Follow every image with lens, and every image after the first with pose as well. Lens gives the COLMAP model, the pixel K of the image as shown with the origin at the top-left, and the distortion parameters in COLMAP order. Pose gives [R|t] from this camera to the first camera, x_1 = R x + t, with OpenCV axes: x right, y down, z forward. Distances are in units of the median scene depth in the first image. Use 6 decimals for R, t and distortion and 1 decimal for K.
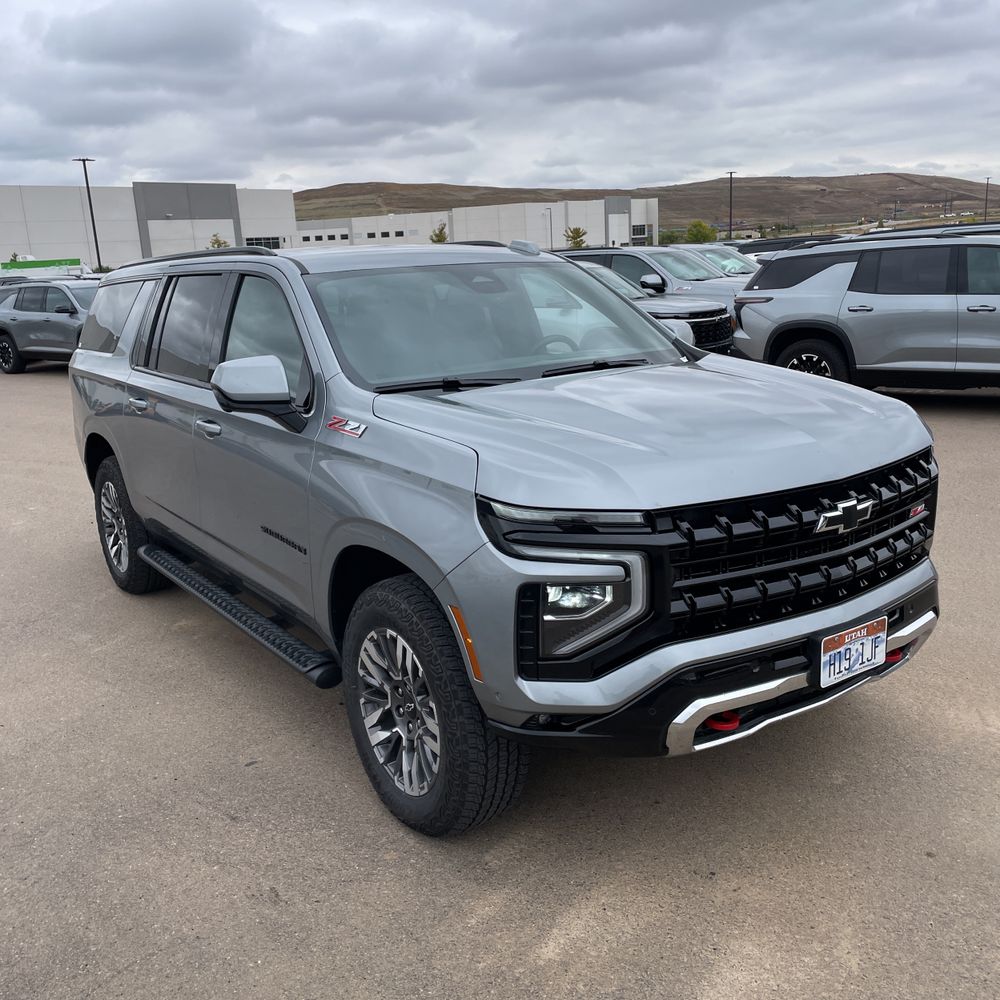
lens RADIAL K [[1000.5, 0, 507.5], [0, 1000.5, 510.6], [0, 0, 1]] dist [0.089314, -0.116218]
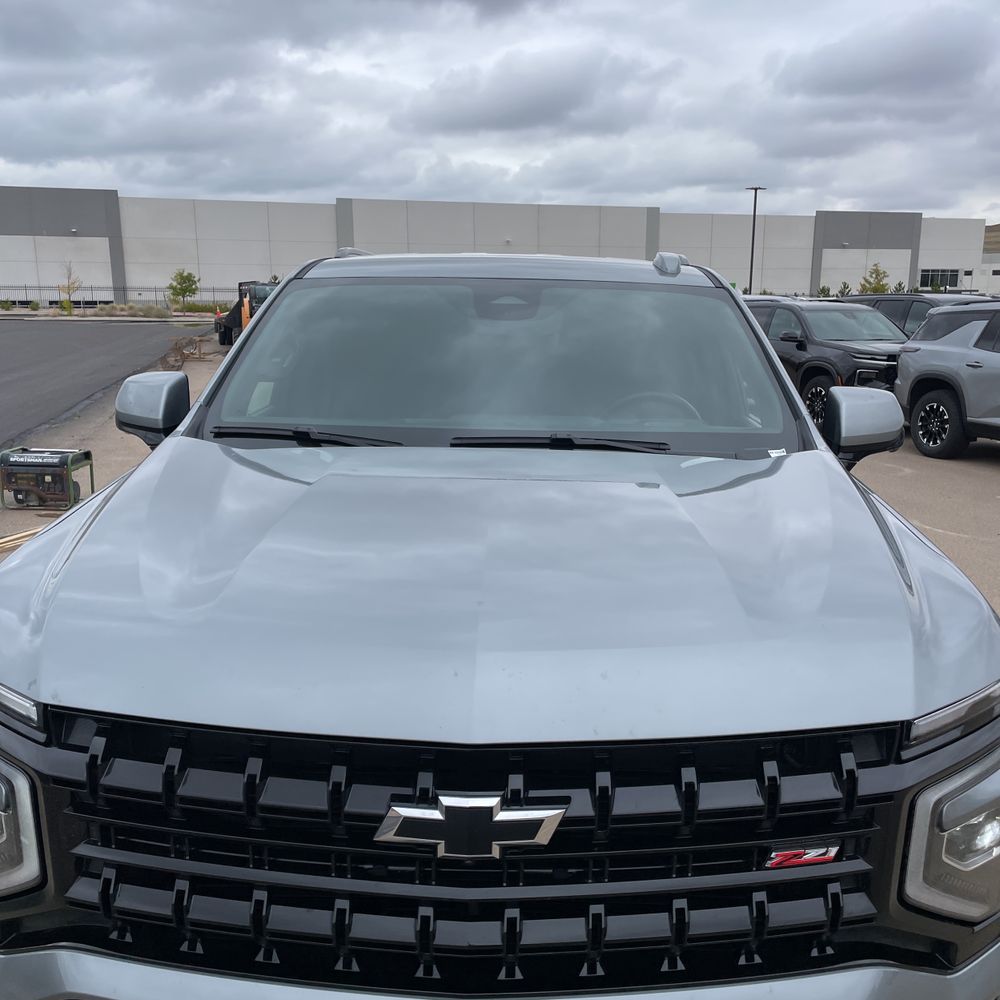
lens RADIAL K [[1000.5, 0, 507.5], [0, 1000.5, 510.6], [0, 0, 1]] dist [0.089314, -0.116218]
pose [[0.810739, 0.176192, -0.558264, 0.585396], [-0.190254, 0.981168, 0.033367, -0.157079], [0.553630, 0.079160, 0.828992, 0.608156]]
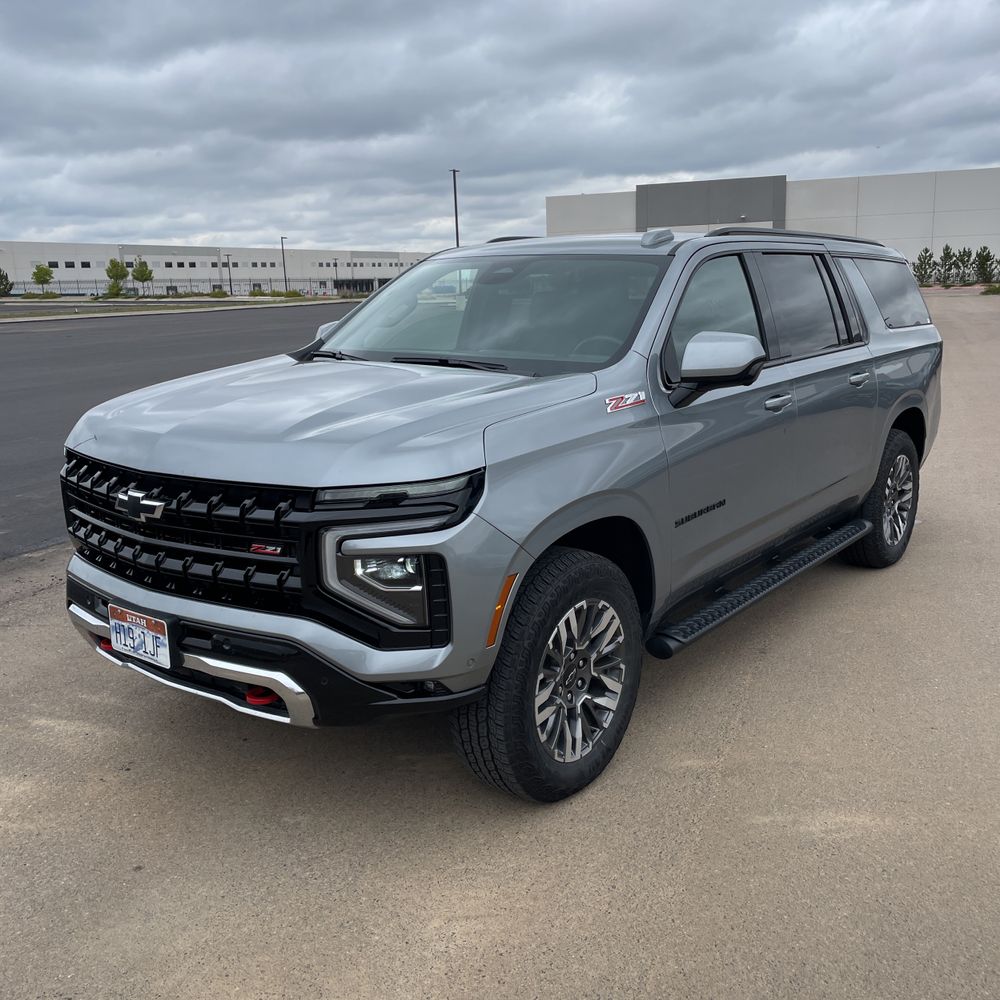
lens RADIAL K [[995.6, 0, 502.7], [0, 995.6, 499.5], [0, 0, 1]] dist [0.096103, -0.125953]
pose [[0.295900, 0.248136, -0.922427, 1.412722], [-0.223587, 0.956836, 0.185670, -0.280286], [0.928683, 0.151303, 0.338608, 0.995665]]
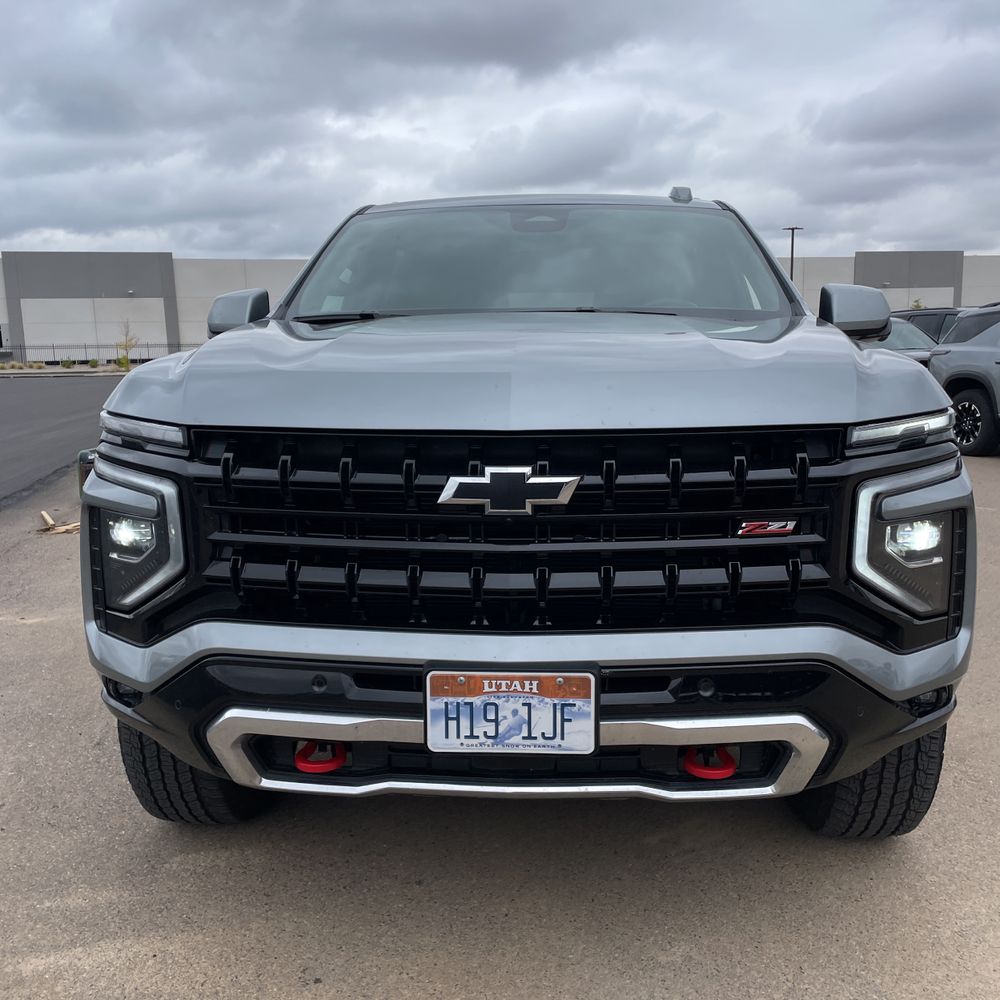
lens RADIAL K [[992.1, 0, 506.3], [0, 992.1, 506.4], [0, 0, 1]] dist [0.120632, -0.184451]
pose [[0.786574, 0.134730, -0.602619, 0.706223], [-0.174044, 0.984713, -0.007016, 0.019945], [0.592461, 0.110401, 0.797998, 0.507572]]
